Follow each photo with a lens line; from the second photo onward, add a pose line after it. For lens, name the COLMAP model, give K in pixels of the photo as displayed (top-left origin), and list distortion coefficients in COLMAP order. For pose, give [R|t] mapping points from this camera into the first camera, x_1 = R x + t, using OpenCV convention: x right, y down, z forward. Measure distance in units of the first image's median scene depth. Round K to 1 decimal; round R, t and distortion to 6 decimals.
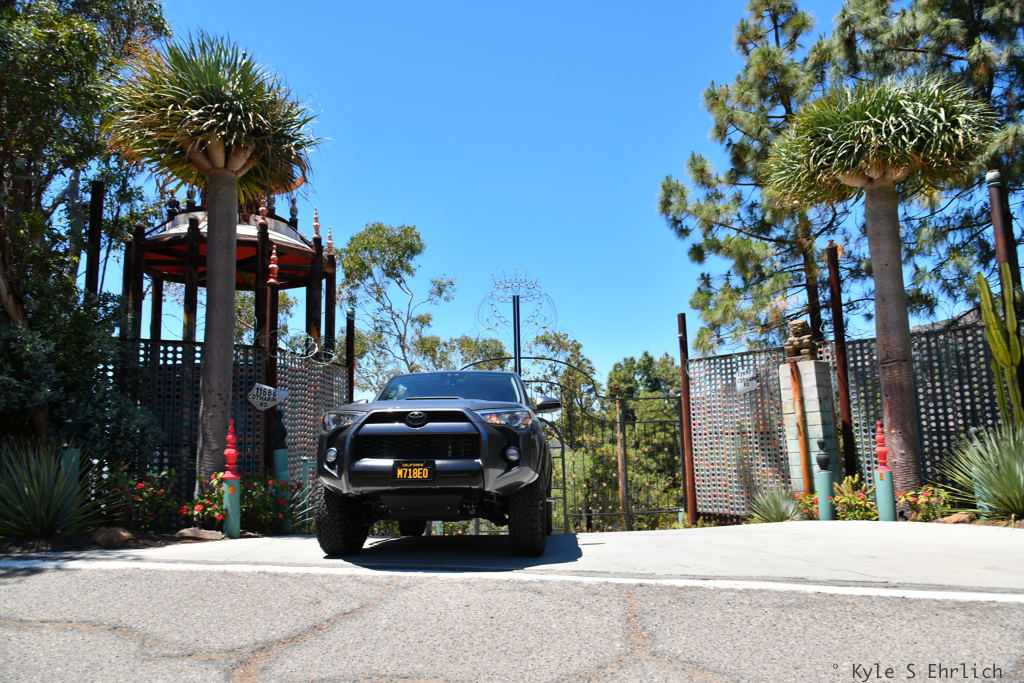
lens RADIAL K [[695.8, 0, 512.4], [0, 695.8, 341.2], [0, 0, 1]] dist [-0.037485, 0.003959]
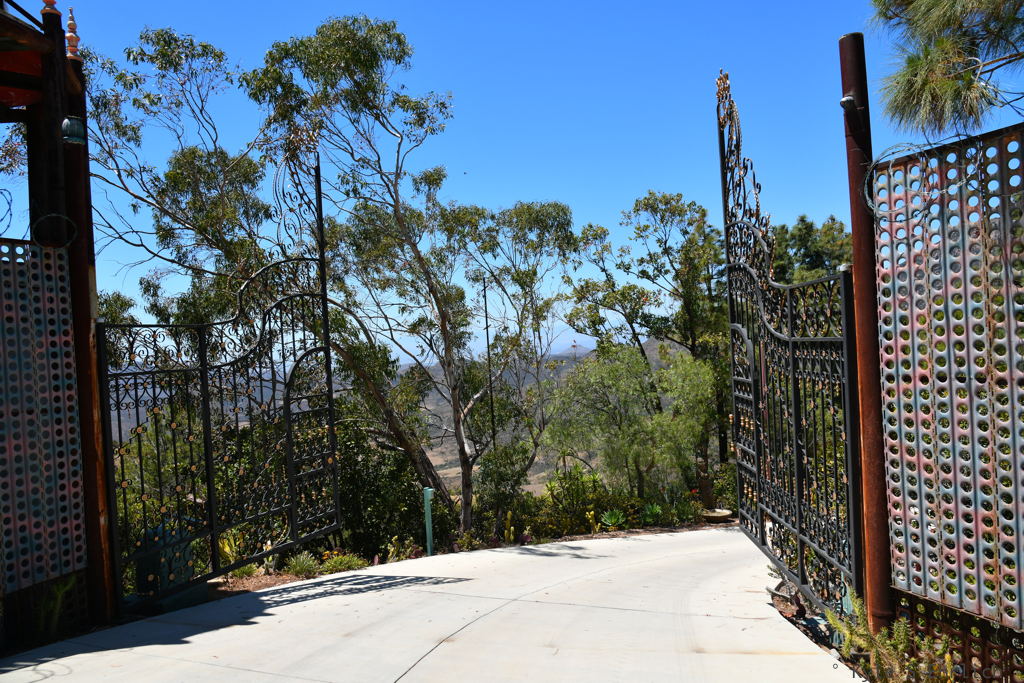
lens RADIAL K [[695.8, 0, 512.5], [0, 695.8, 345.9], [0, 0, 1]] dist [-0.037485, 0.003959]
pose [[0.974539, -0.027996, -0.222462, 0.174134], [0.063814, 0.985774, 0.155493, 0.058639], [0.214944, -0.165730, 0.962462, 0.704629]]
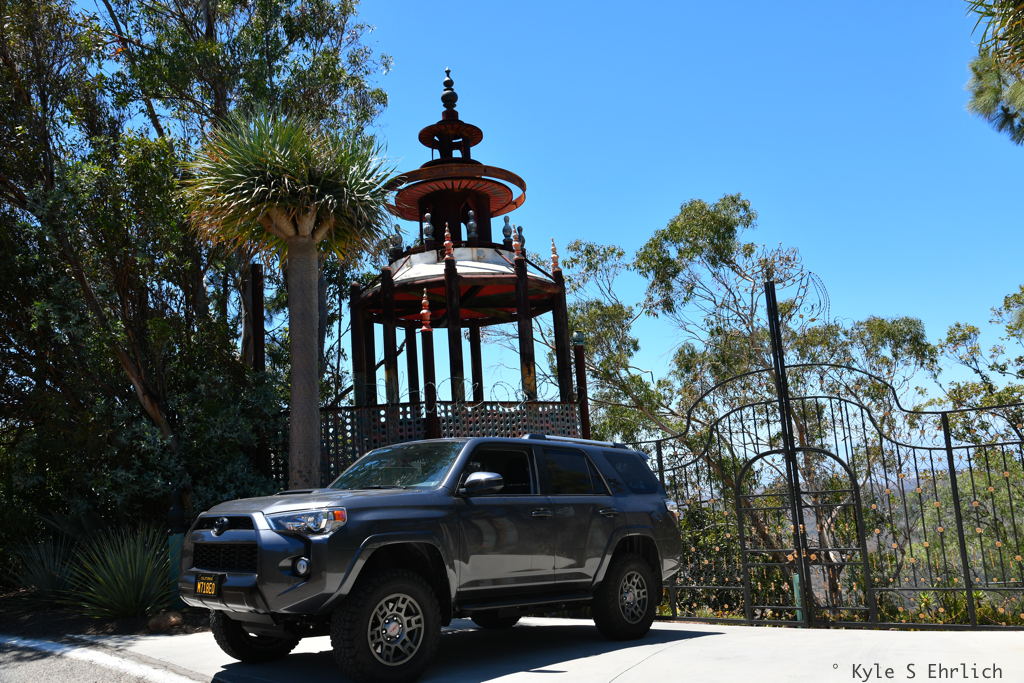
lens RADIAL K [[848.9, 0, 514.2], [0, 848.9, 347.7], [0, 0, 1]] dist [-0.053173, 0.027045]
pose [[0.791703, -0.128866, -0.597160, 0.367476], [0.141803, 0.989565, -0.025547, -0.015314], [0.594220, -0.064453, 0.801716, 0.158781]]
